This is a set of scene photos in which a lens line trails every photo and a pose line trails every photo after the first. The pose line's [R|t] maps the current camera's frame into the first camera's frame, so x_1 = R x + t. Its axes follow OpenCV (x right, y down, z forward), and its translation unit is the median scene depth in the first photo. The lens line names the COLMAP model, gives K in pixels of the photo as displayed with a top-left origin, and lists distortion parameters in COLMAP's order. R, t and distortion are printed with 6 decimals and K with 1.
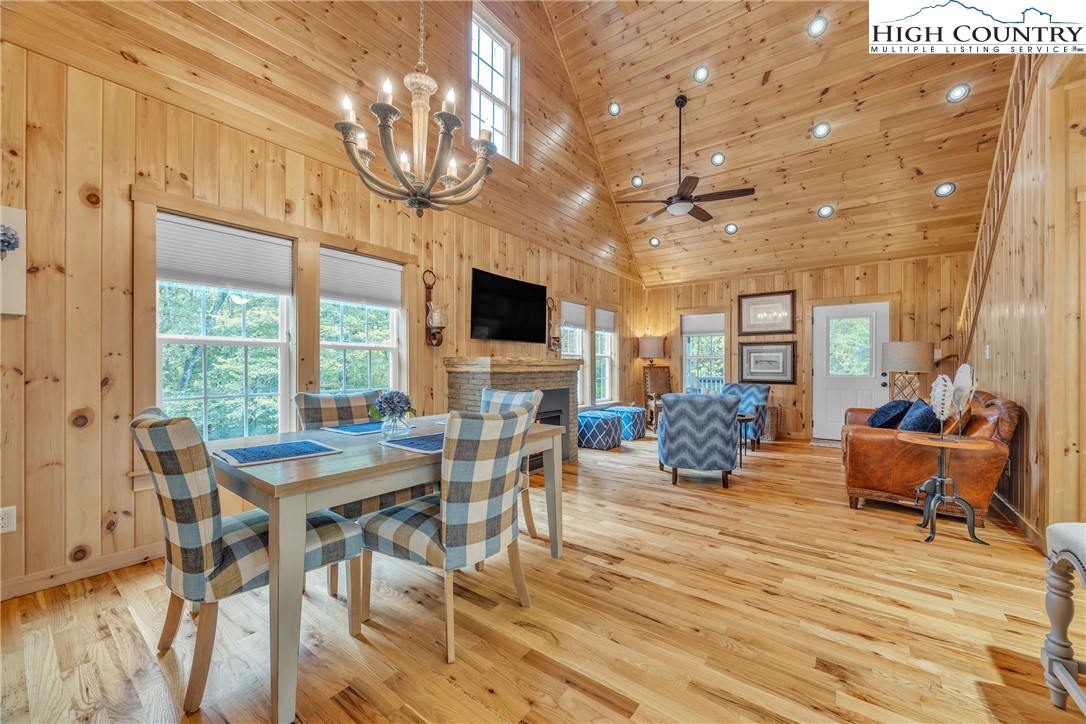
lens RADIAL K [[419.3, 0, 554.2], [0, 419.3, 366.4], [0, 0, 1]] dist [-0.001578, -0.000630]
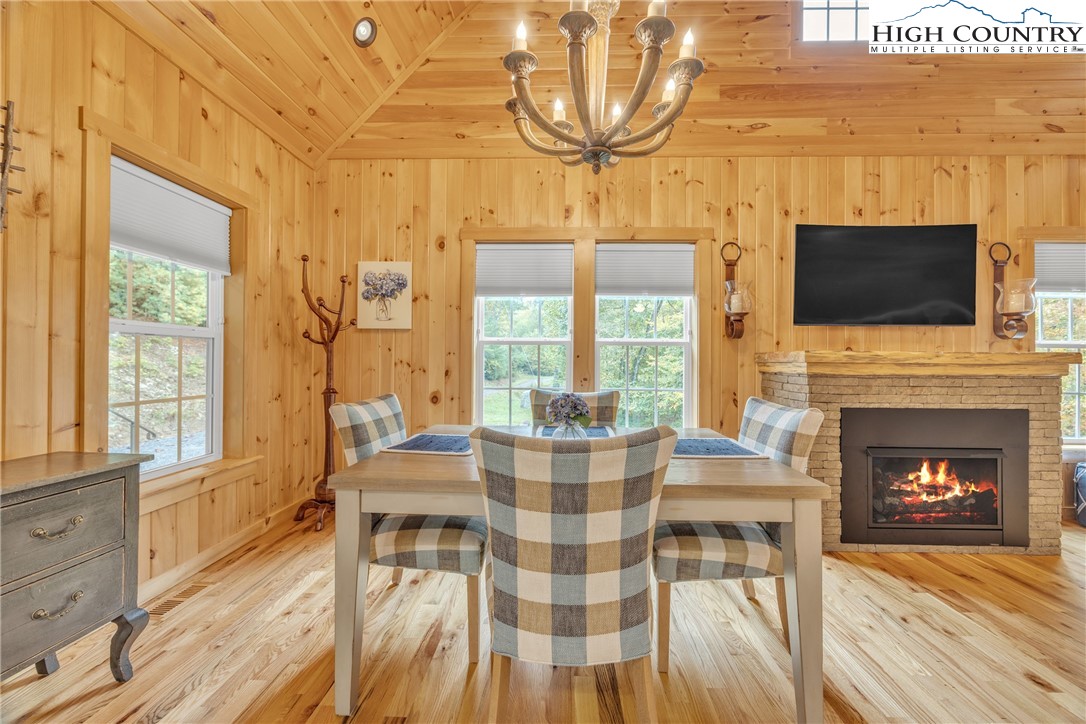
lens RADIAL K [[419.3, 0, 540.5], [0, 419.3, 359.4], [0, 0, 1]] dist [-0.001578, -0.000630]
pose [[0.559375, -0.001791, -0.828913, 0.137737], [-0.008652, 0.999931, -0.007998, -0.000408], [0.828870, 0.011645, 0.559320, 0.240102]]
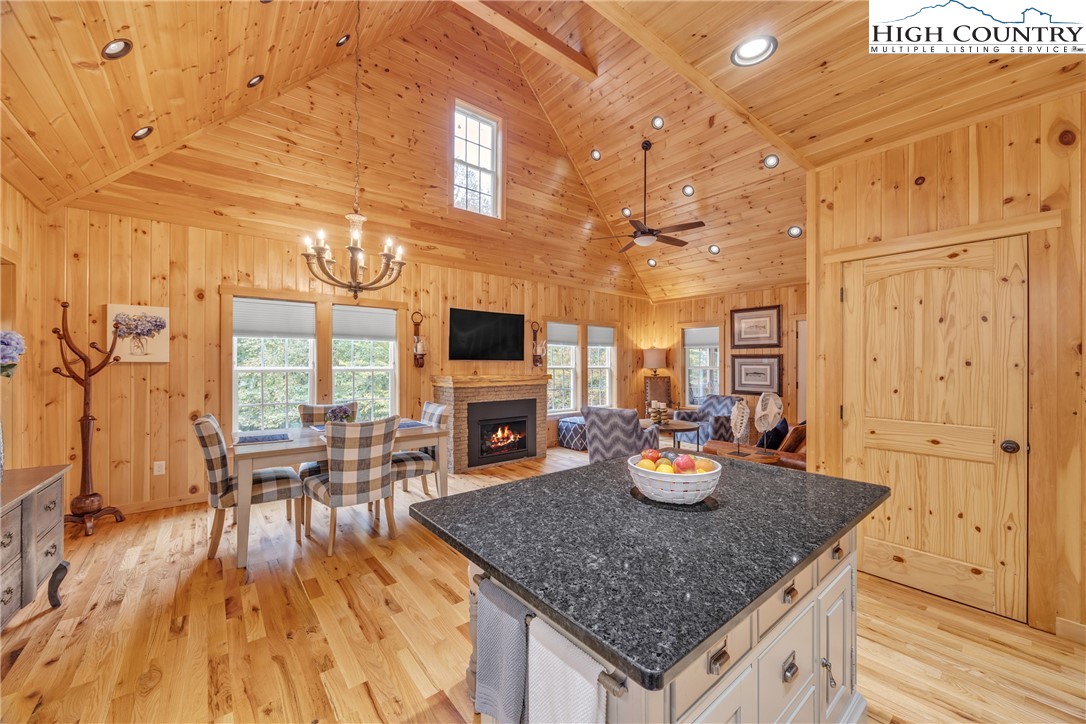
lens RADIAL K [[419.3, 0, 549.1], [0, 419.3, 364.7], [0, 0, 1]] dist [-0.001578, -0.000630]
pose [[0.970370, 0.001310, -0.241618, 0.406685], [-0.001529, 0.999999, -0.000721, -0.051089], [0.241617, 0.001069, 0.970371, -0.202370]]
